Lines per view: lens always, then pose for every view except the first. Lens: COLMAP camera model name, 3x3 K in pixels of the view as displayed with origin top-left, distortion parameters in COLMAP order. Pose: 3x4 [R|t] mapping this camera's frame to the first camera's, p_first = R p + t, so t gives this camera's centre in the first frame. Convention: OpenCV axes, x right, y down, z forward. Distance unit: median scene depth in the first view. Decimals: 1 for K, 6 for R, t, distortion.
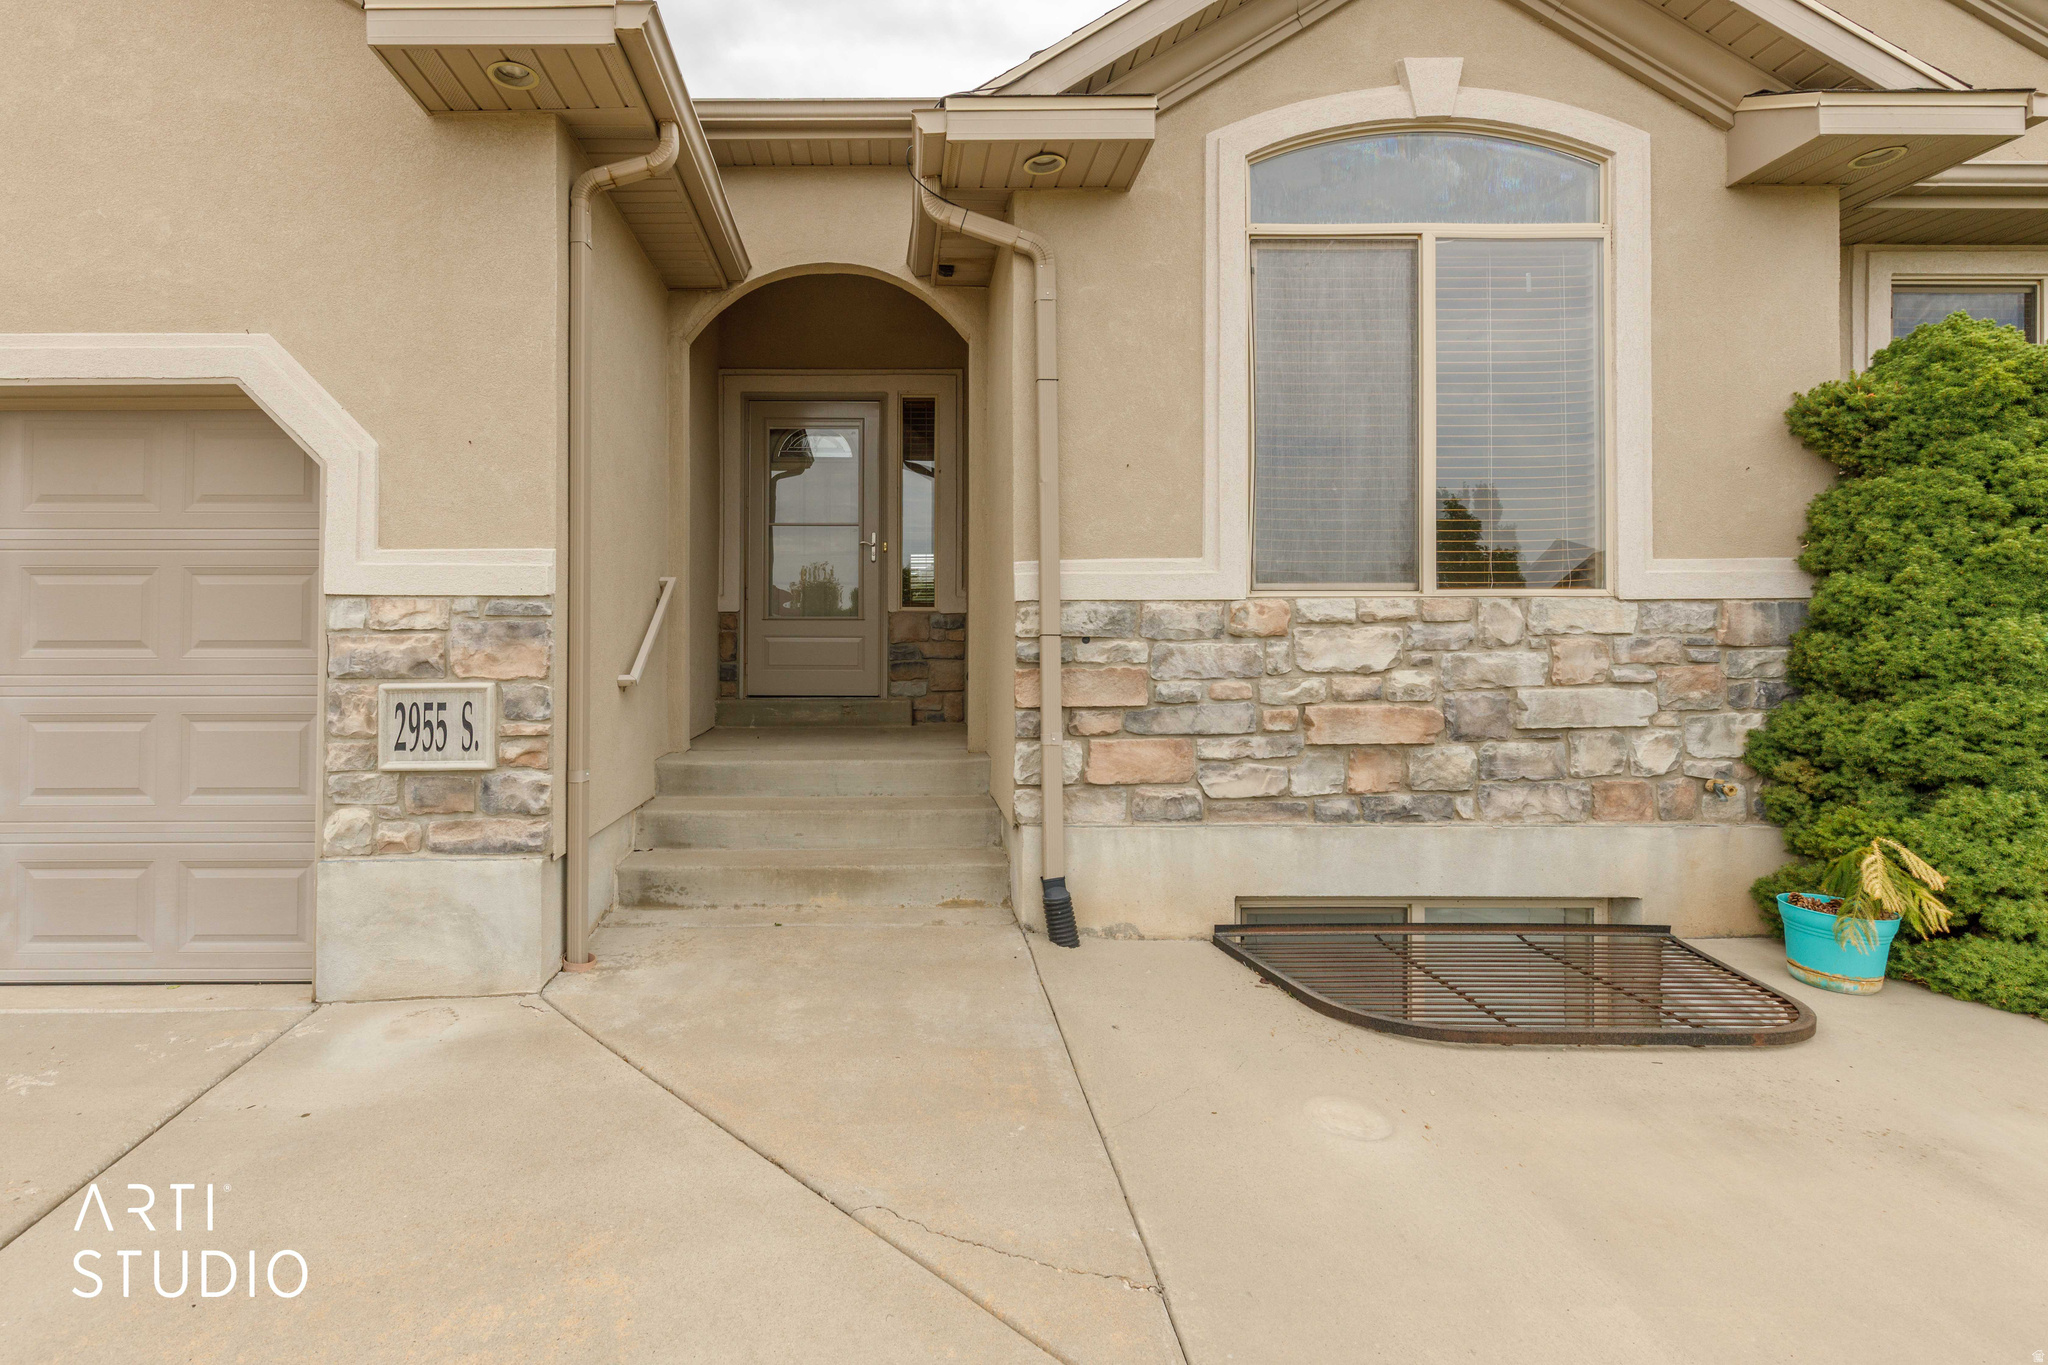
lens RADIAL K [[956.6, 0, 896.1], [0, 956.6, 632.9], [0, 0, 1]] dist [0.009213, -0.000075]
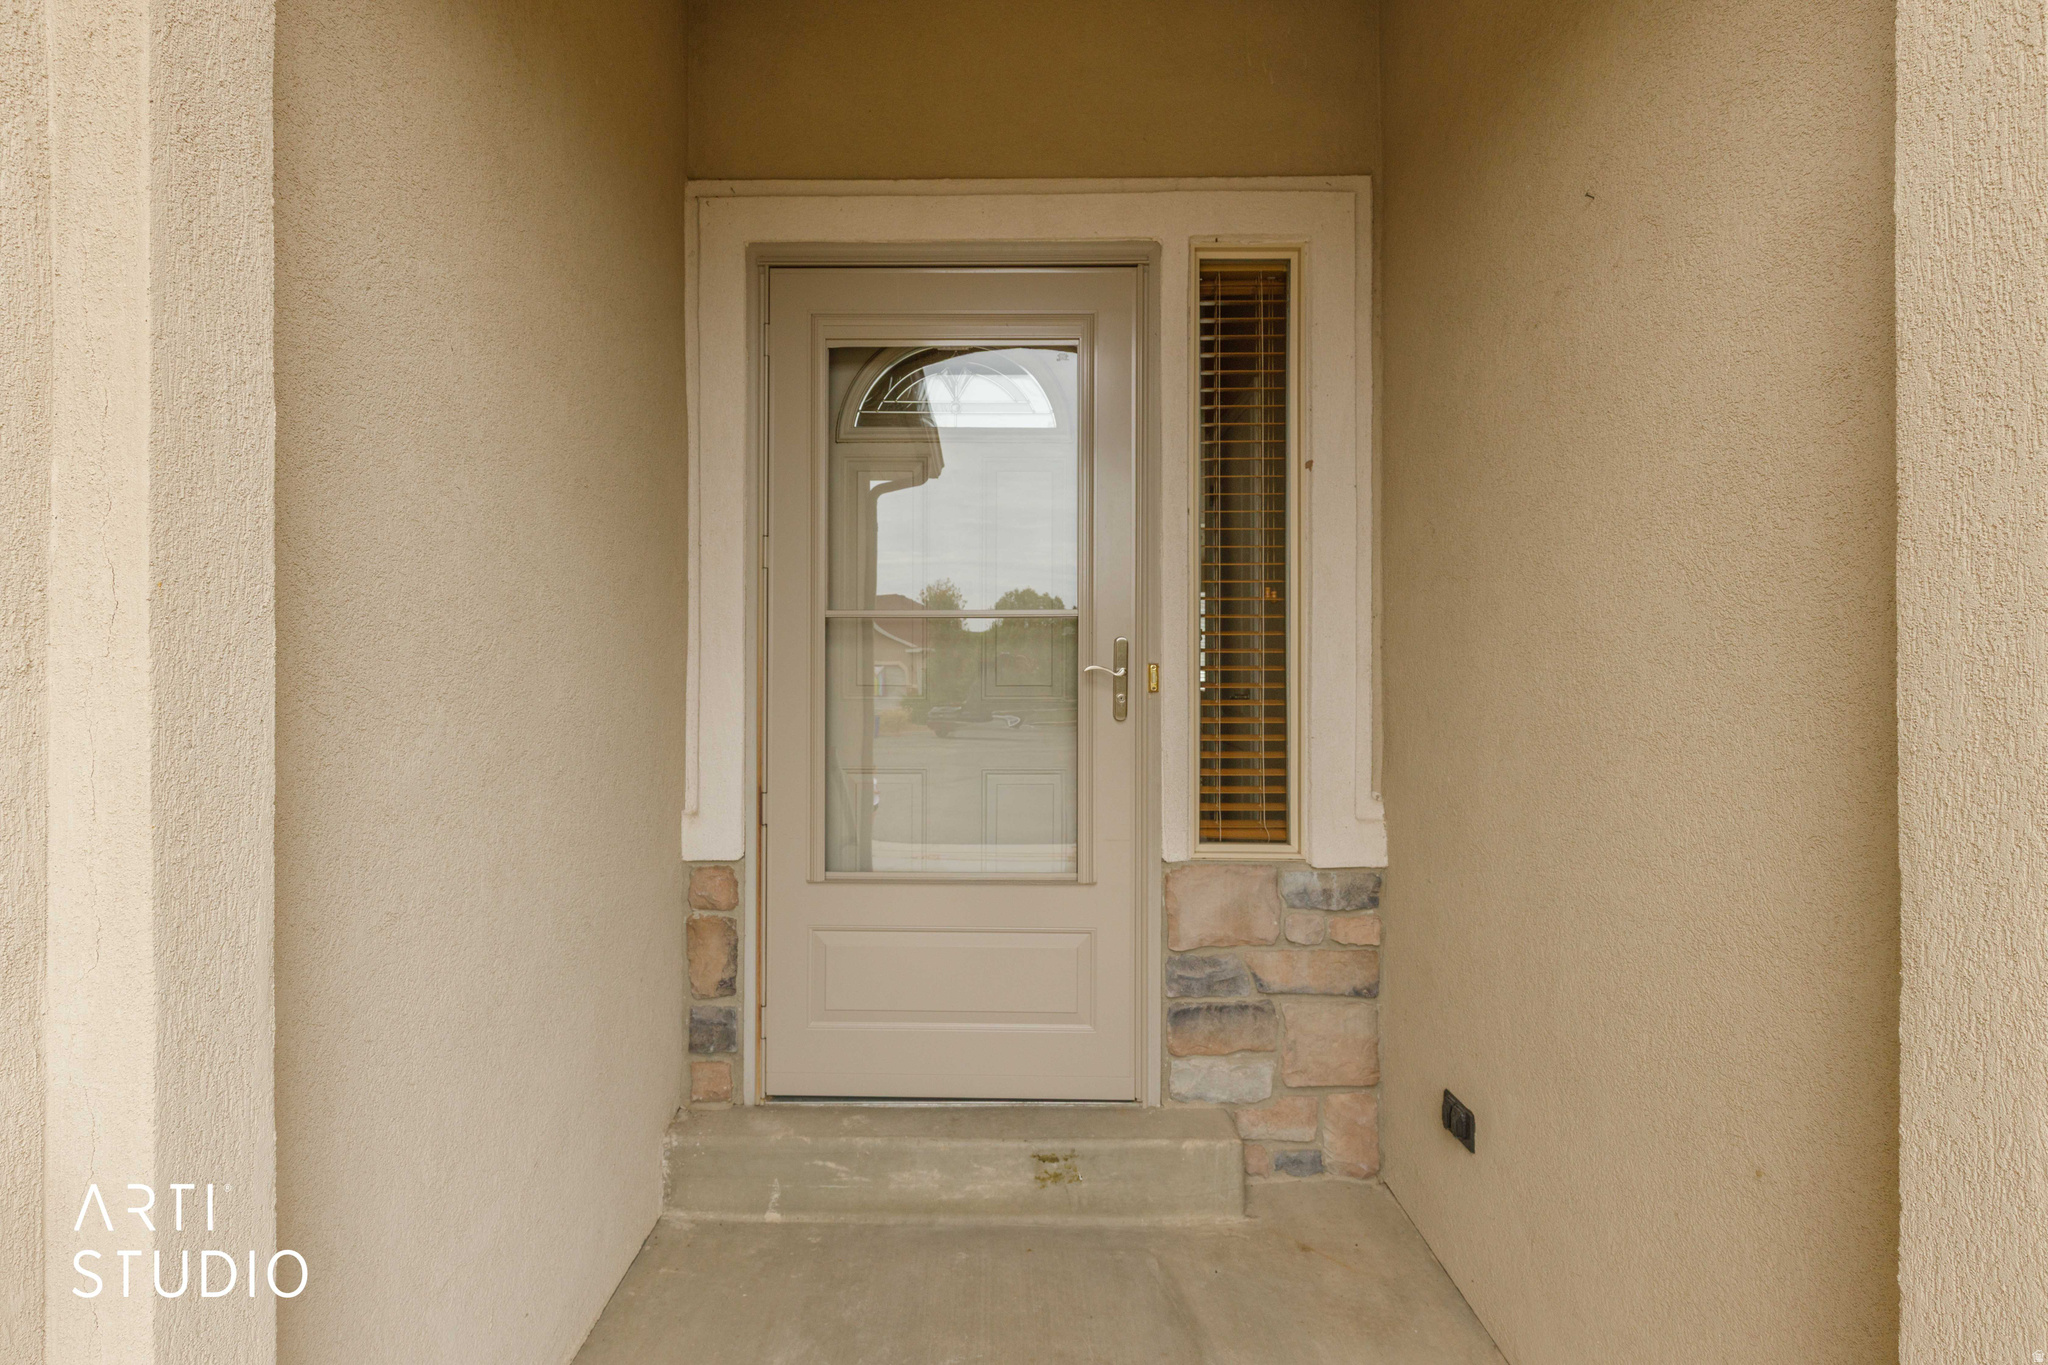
lens RADIAL K [[939.7, 0, 1028.0], [0, 939.7, 662.4], [0, 0, 1]] dist [0.005575, 0.000718]
pose [[0.999974, -0.000999, 0.007151, -0.103682], [0.000927, 0.999949, 0.010098, -0.169964], [-0.007160, -0.010092, 0.999923, 1.117394]]
